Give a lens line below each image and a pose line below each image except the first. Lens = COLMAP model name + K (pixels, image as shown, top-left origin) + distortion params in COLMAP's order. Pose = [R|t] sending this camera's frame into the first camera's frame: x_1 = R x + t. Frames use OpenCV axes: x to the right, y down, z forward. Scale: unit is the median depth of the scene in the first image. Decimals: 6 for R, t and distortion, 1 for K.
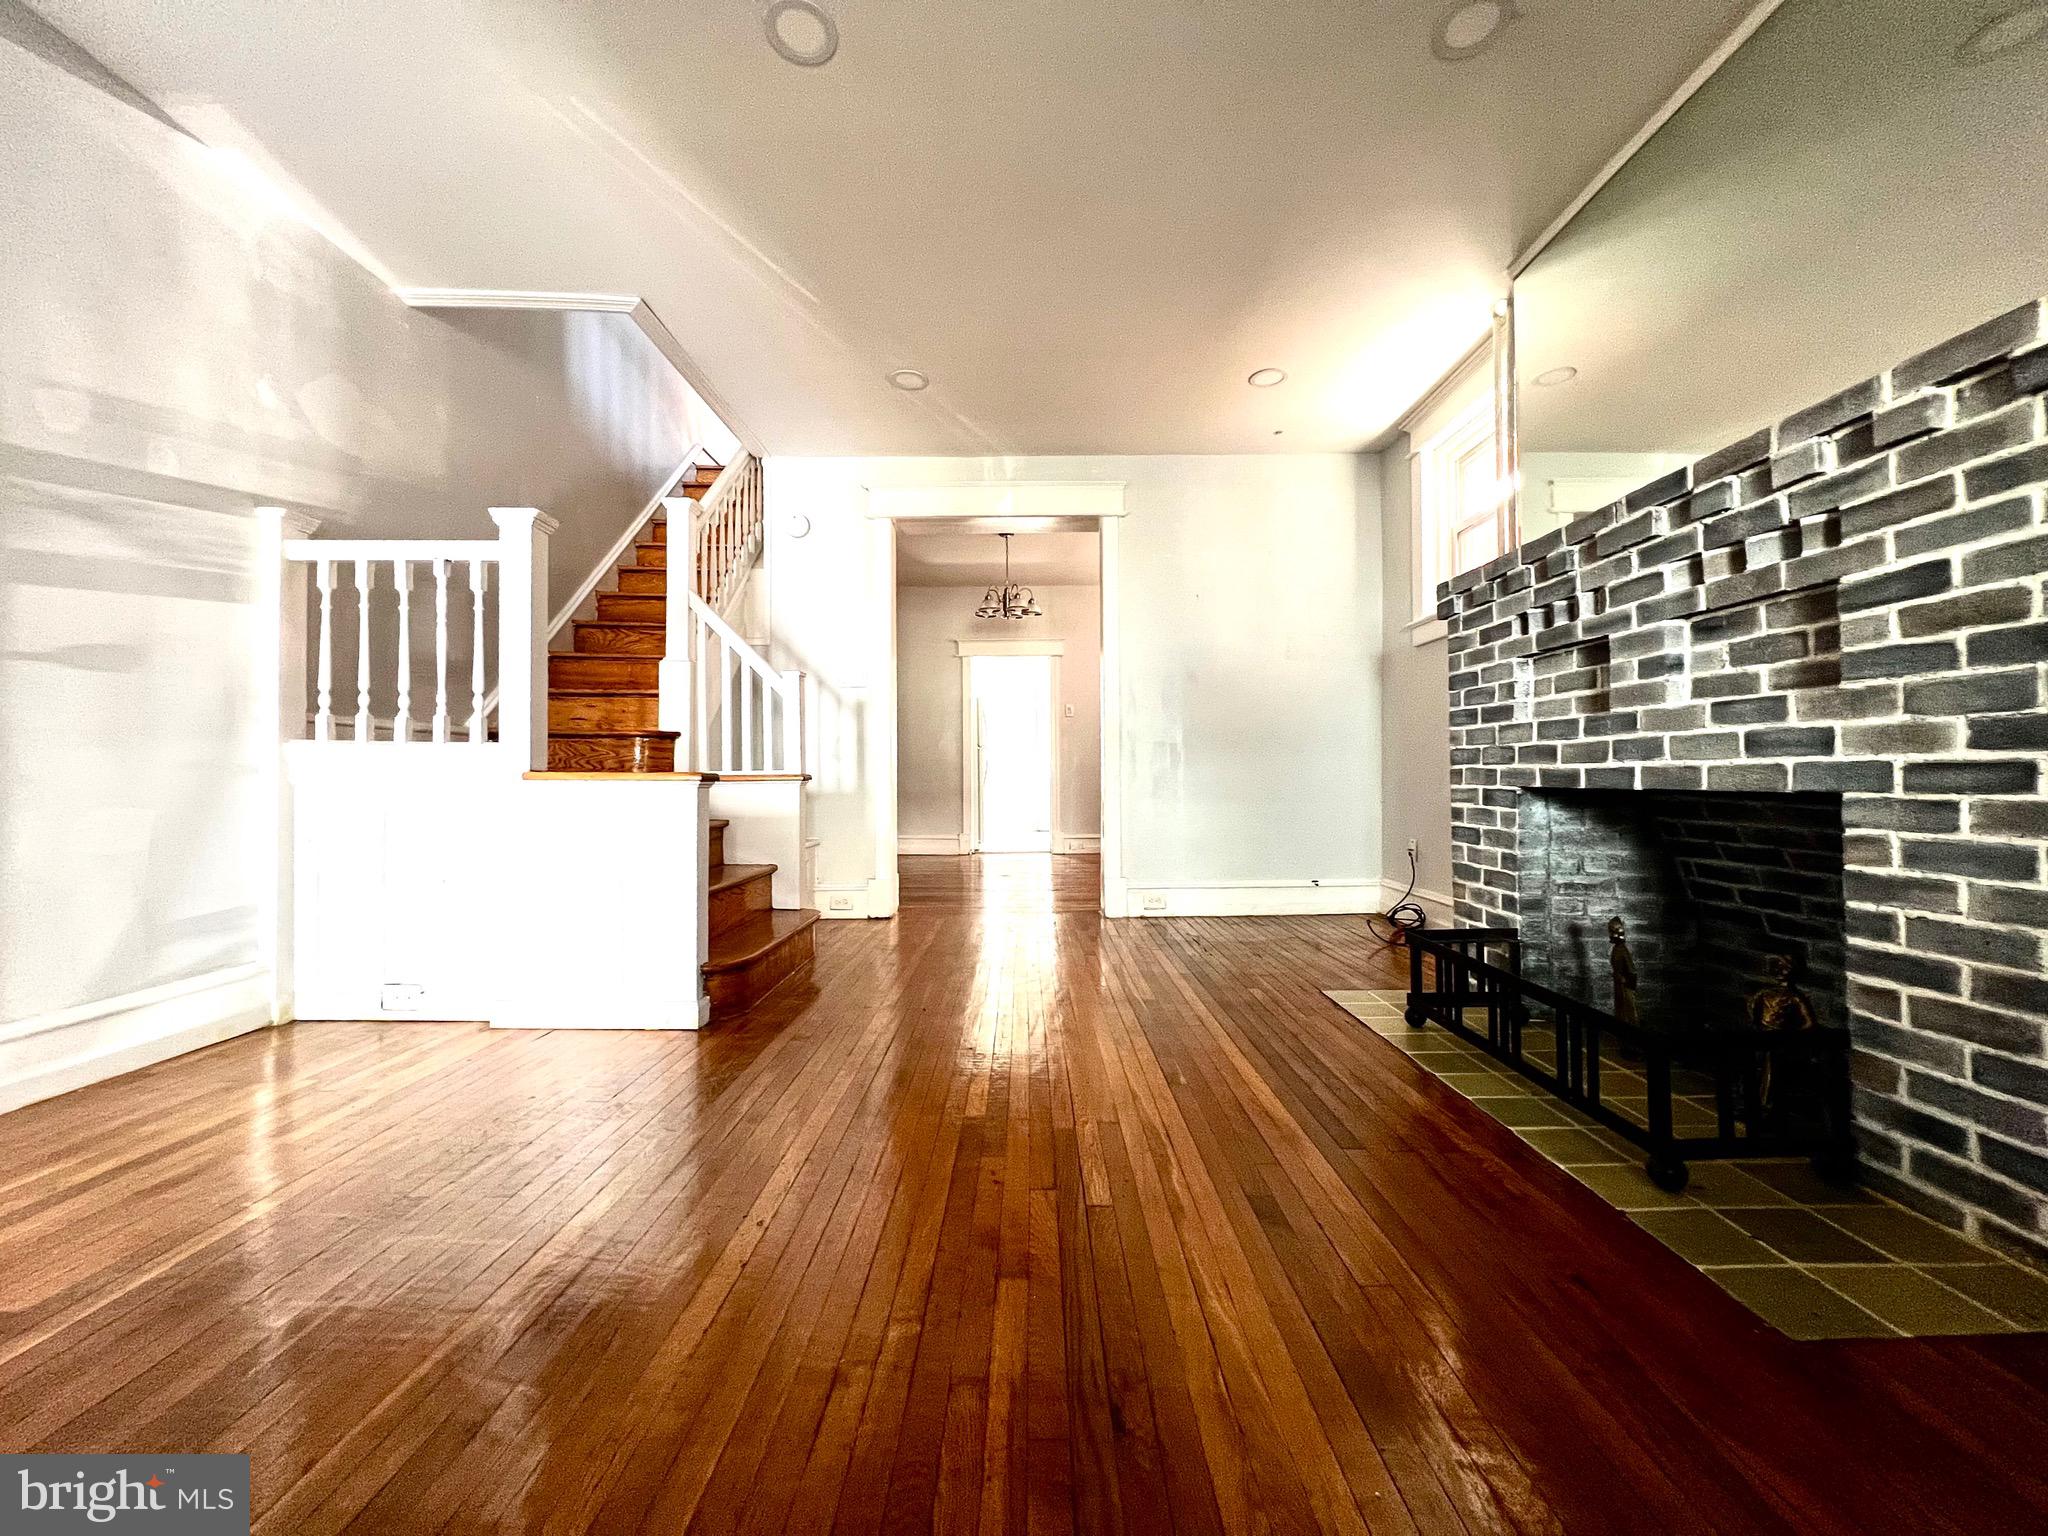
lens RADIAL K [[818.4, 0, 1029.3], [0, 818.4, 769.5], [0, 0, 1]] dist [-0.000754, -0.000006]
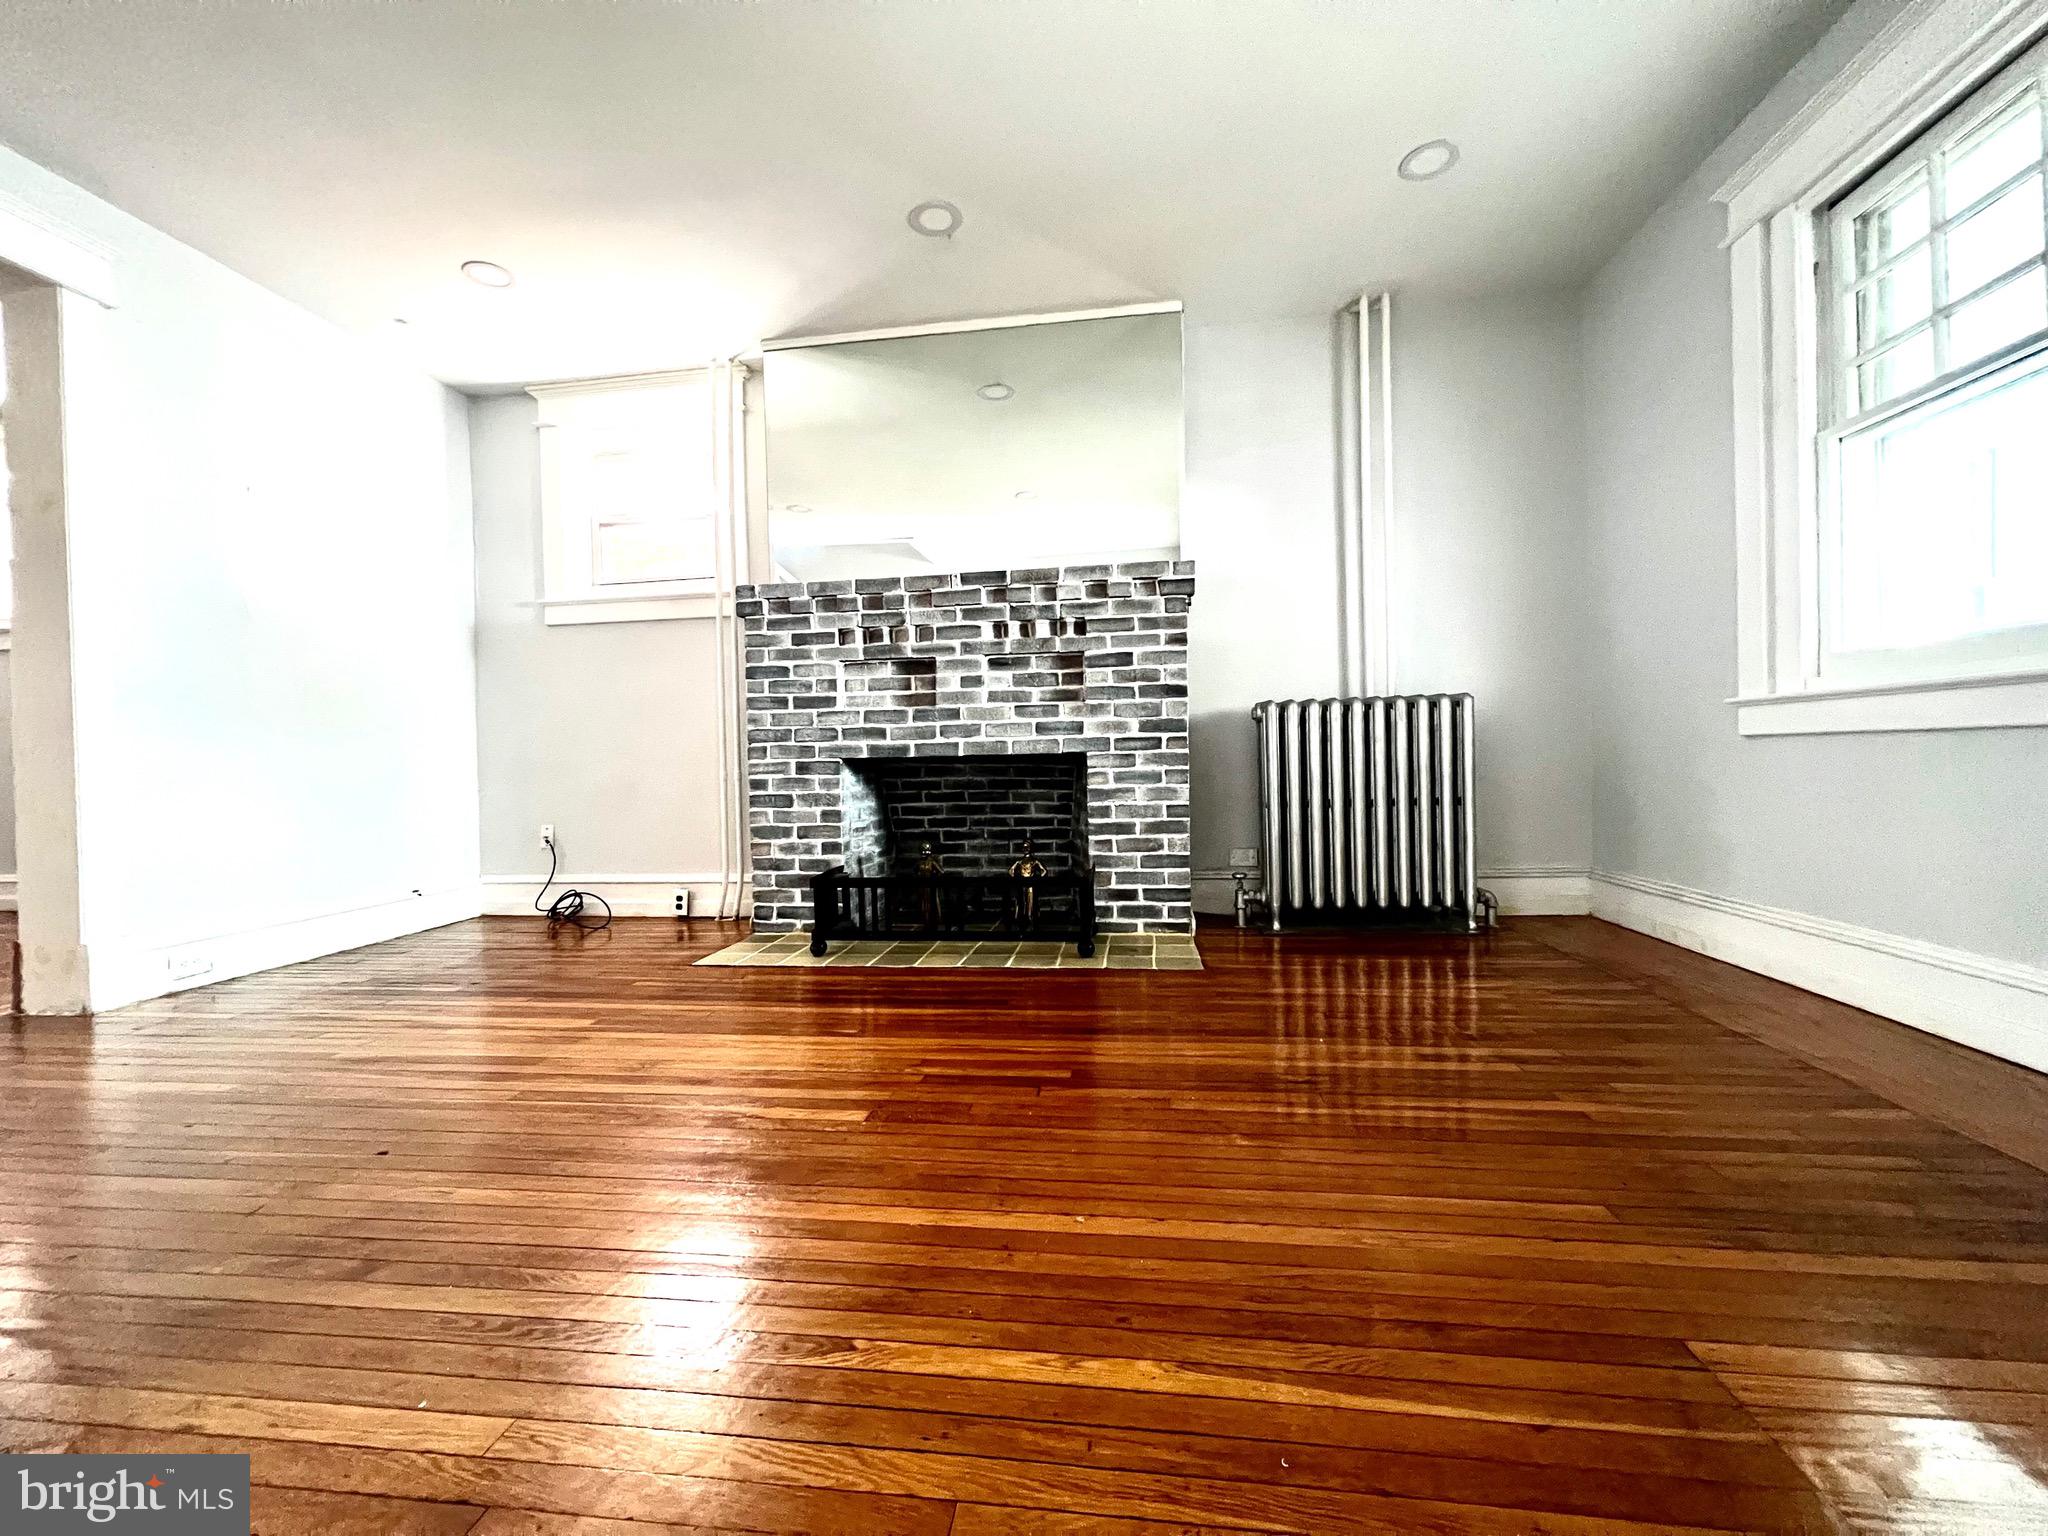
lens RADIAL K [[818.4, 0, 1025.9], [0, 818.4, 771.4], [0, 0, 1]] dist [-0.000754, -0.000006]
pose [[0.127610, -0.008294, 0.991790, -1.018351], [0.013301, 0.999889, 0.006651, 0.055797], [-0.991735, 0.012343, 0.127706, 0.795577]]
